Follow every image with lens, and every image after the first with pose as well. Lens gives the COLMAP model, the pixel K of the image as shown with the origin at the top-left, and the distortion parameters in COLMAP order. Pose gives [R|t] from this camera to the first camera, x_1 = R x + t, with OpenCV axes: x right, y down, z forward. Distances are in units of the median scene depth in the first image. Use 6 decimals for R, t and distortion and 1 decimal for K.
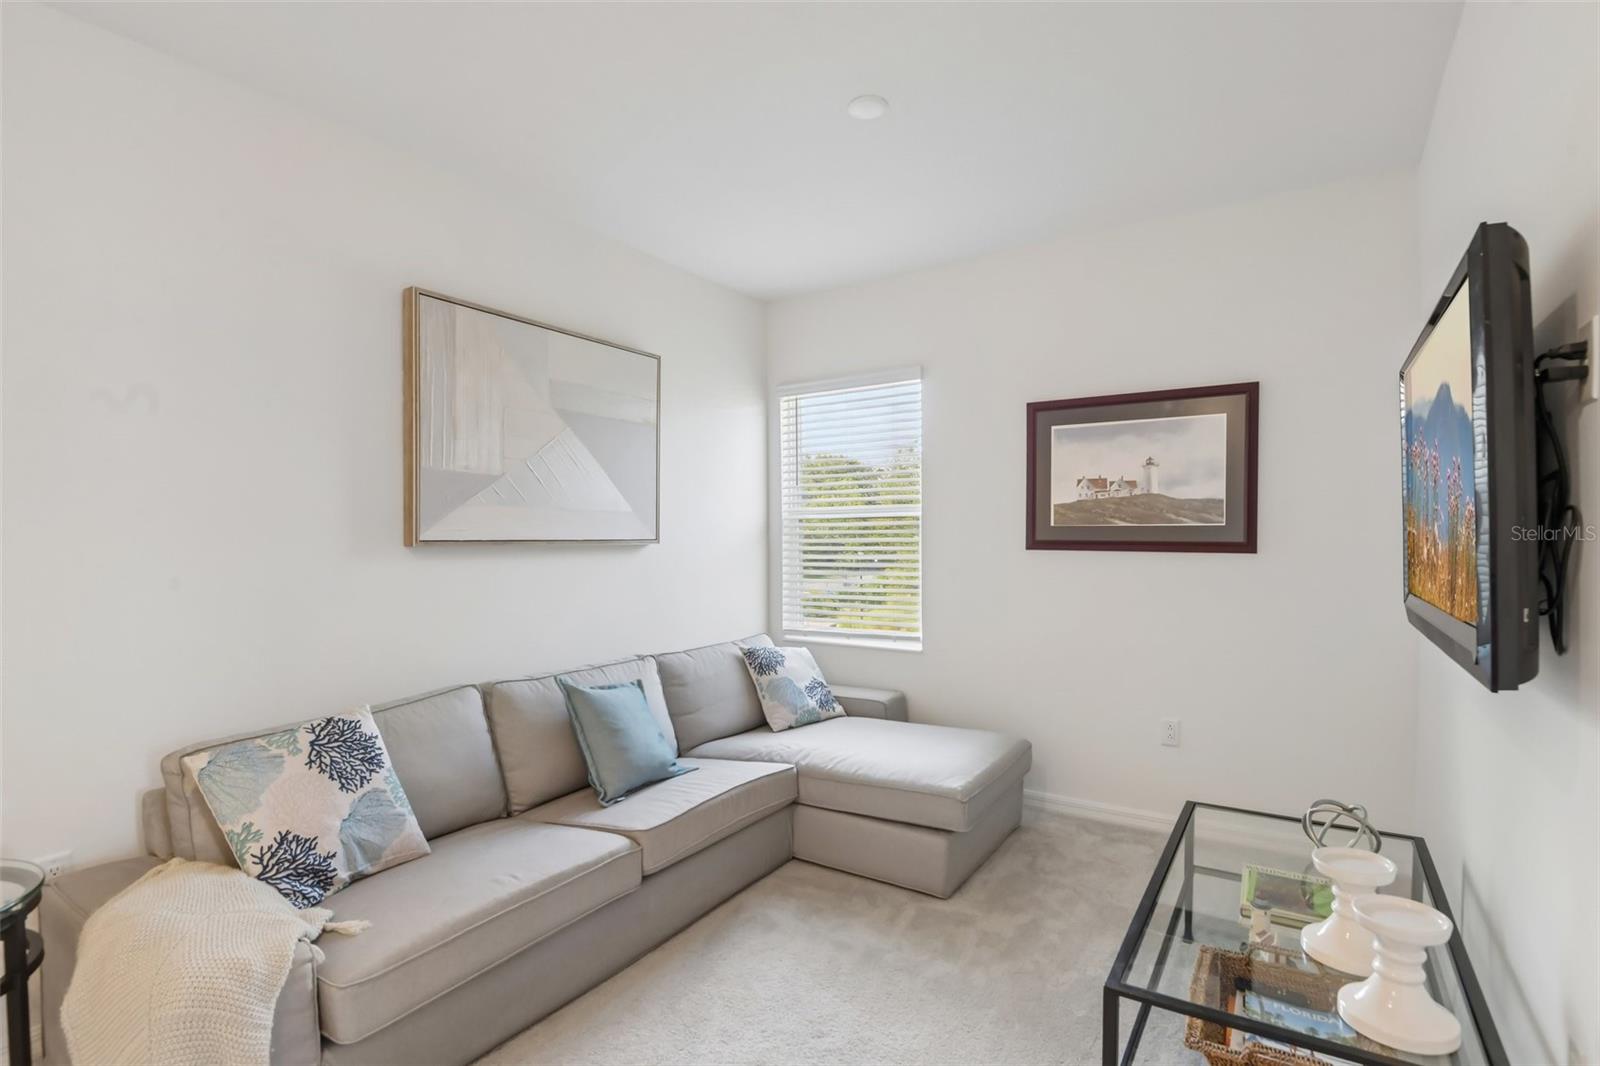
lens RADIAL K [[775.5, 0, 800.0], [0, 775.5, 533.0], [0, 0, 1]] dist [-0.001525, -0.000318]
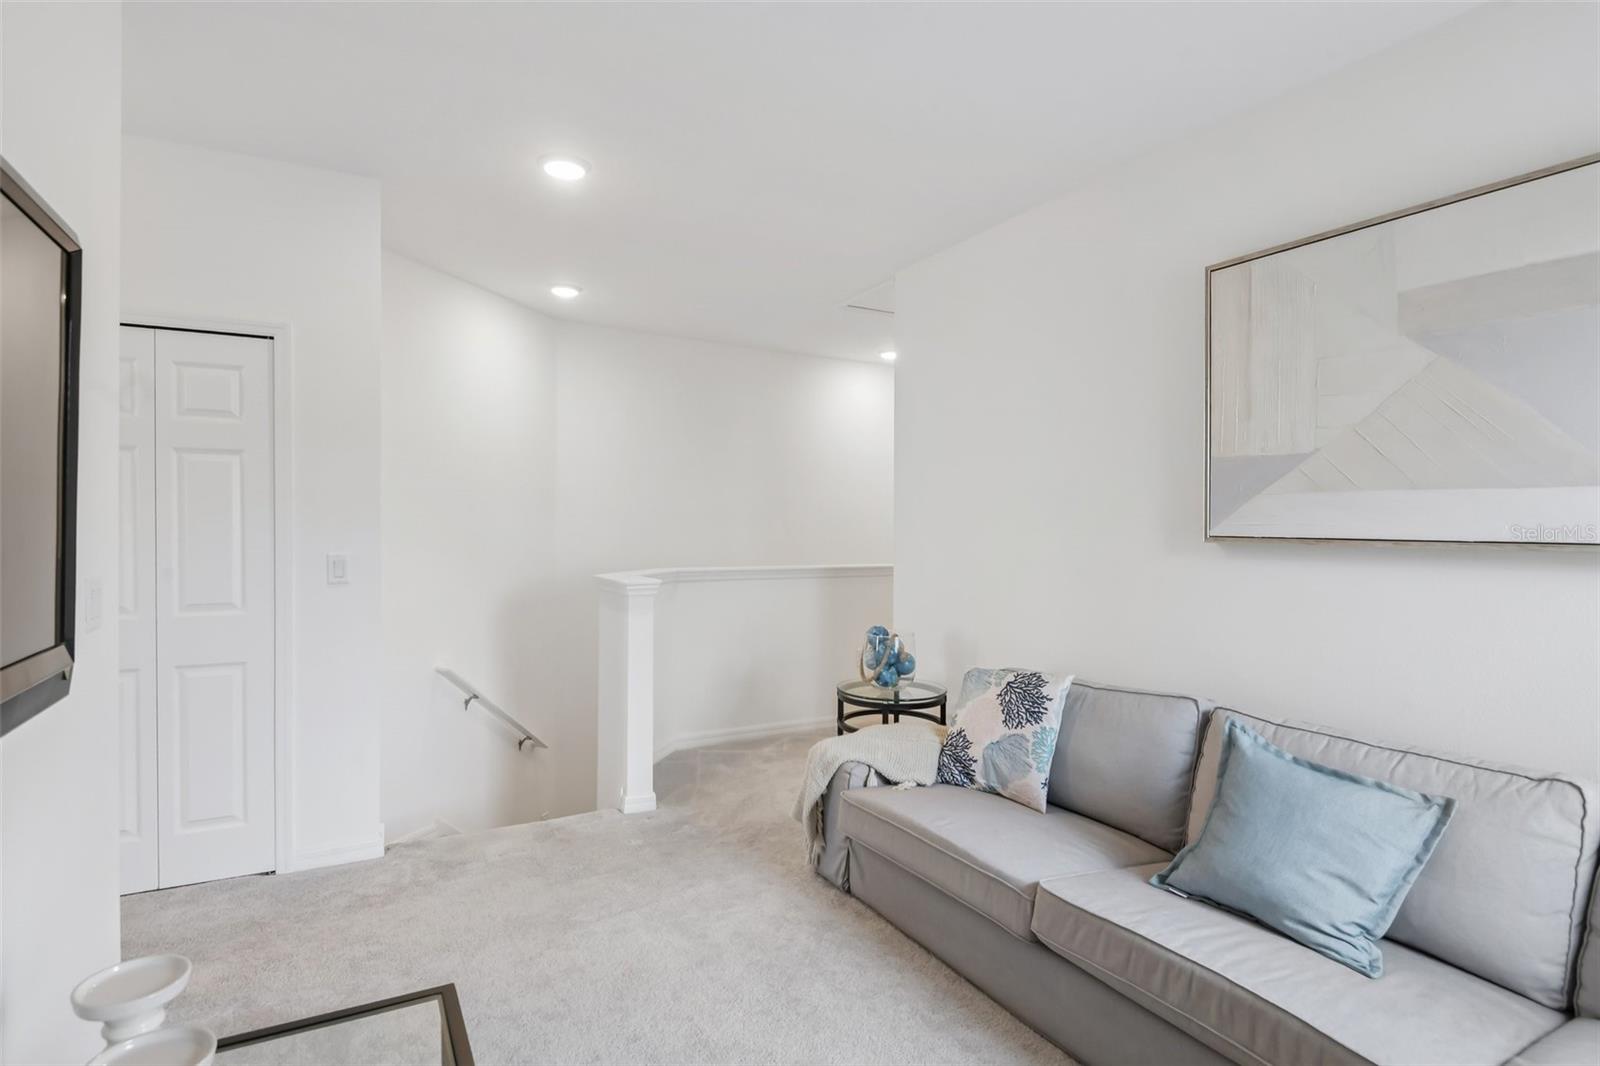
lens RADIAL K [[794.1, 0, 796.9], [0, 794.1, 498.2], [0, 0, 1]] dist [-0.000318, -0.000181]
pose [[-0.460804, -0.030203, -0.886988, 0.692829], [-0.001066, 0.999439, -0.033479, -0.003586], [0.887501, -0.014482, -0.460578, 1.172367]]
